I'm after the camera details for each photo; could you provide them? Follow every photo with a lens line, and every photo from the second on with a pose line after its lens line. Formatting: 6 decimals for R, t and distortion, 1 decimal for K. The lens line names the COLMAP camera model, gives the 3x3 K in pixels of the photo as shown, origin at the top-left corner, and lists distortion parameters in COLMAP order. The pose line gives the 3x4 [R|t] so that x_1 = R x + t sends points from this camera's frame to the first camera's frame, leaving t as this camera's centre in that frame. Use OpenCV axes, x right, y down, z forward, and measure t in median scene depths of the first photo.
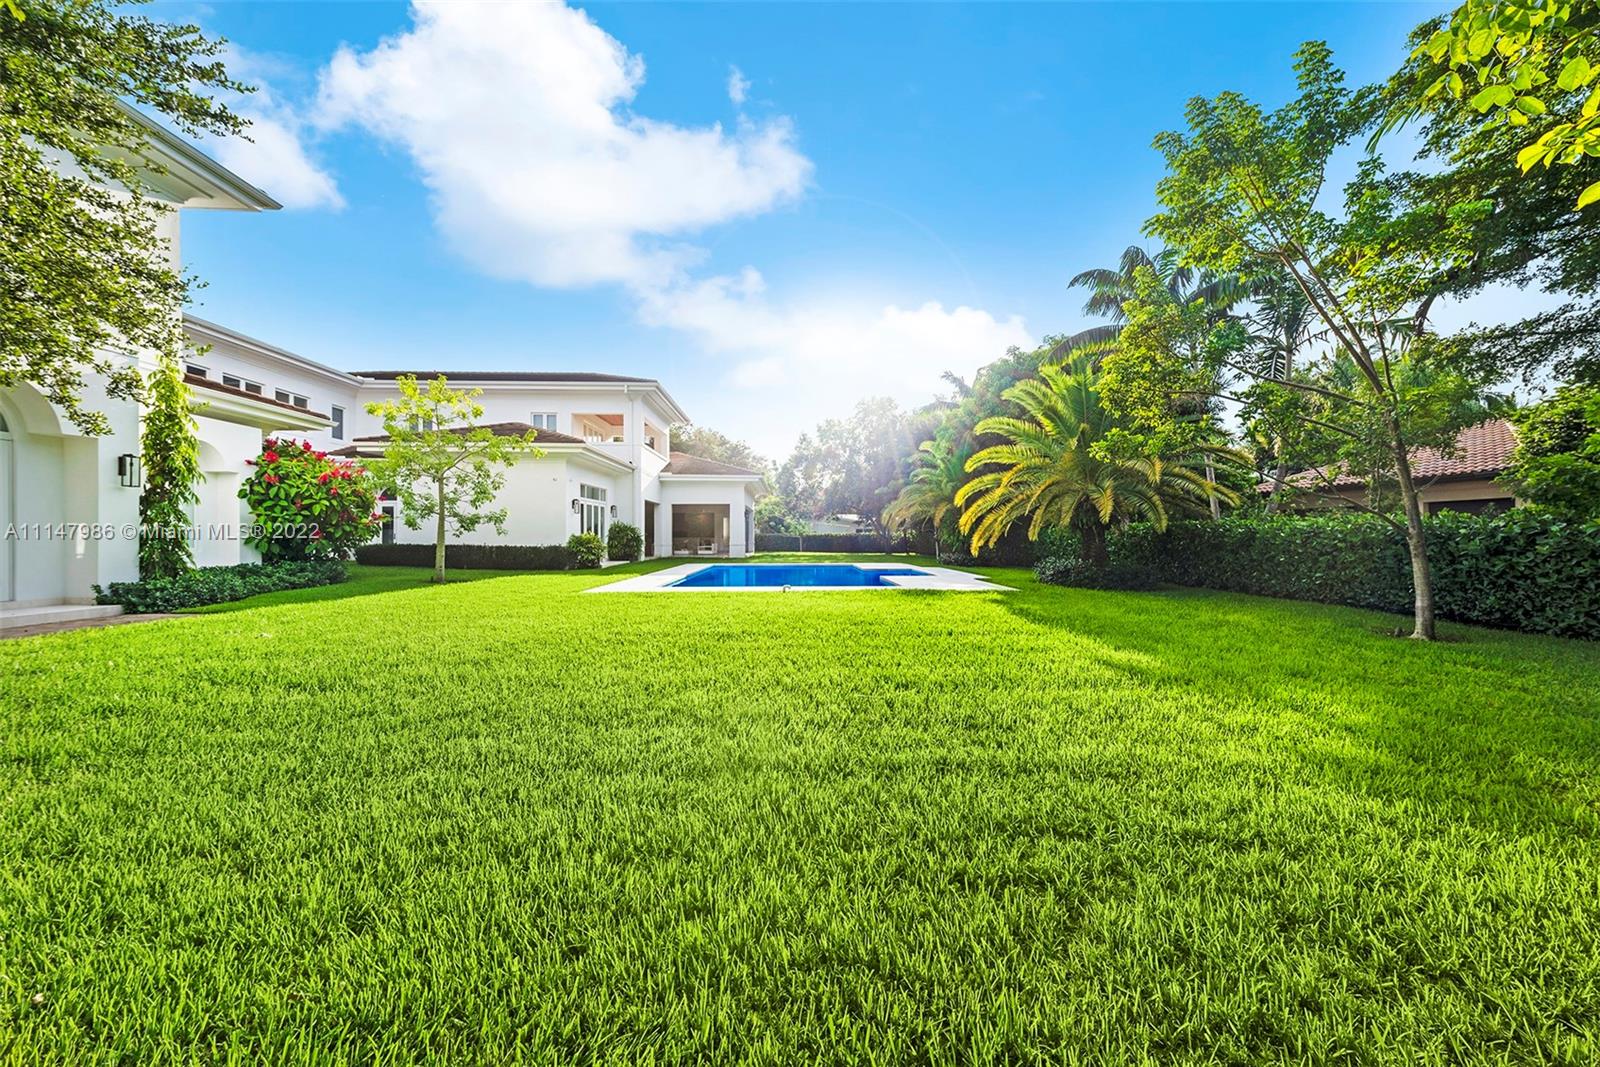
lens RADIAL K [[637.4, 0, 805.3], [0, 637.4, 511.5], [0, 0, 1]] dist [0.005270, -0.000357]
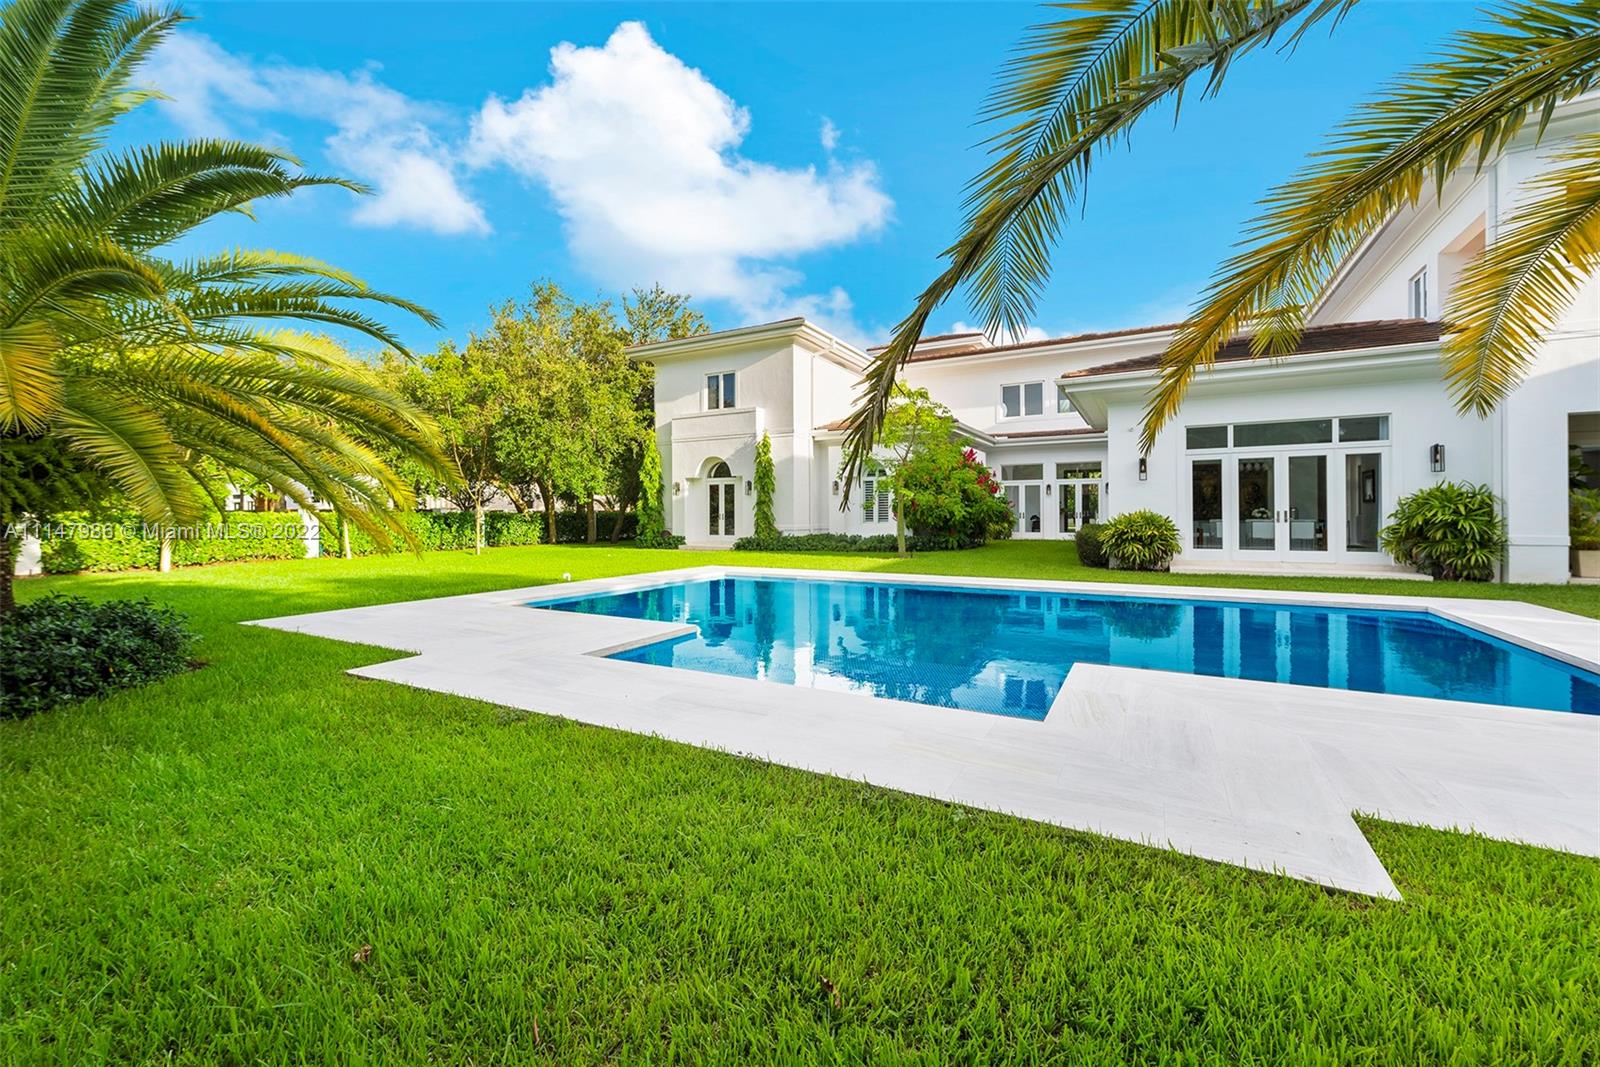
lens RADIAL K [[634.5, 0, 801.4], [0, 634.5, 514.9], [0, 0, 1]] dist [0.016607, -0.004684]
pose [[-0.506373, 0.006047, -0.862294, 0.477161], [0.038999, 0.999113, -0.015896, 0.044585], [0.861432, -0.041678, -0.506159, 1.389726]]
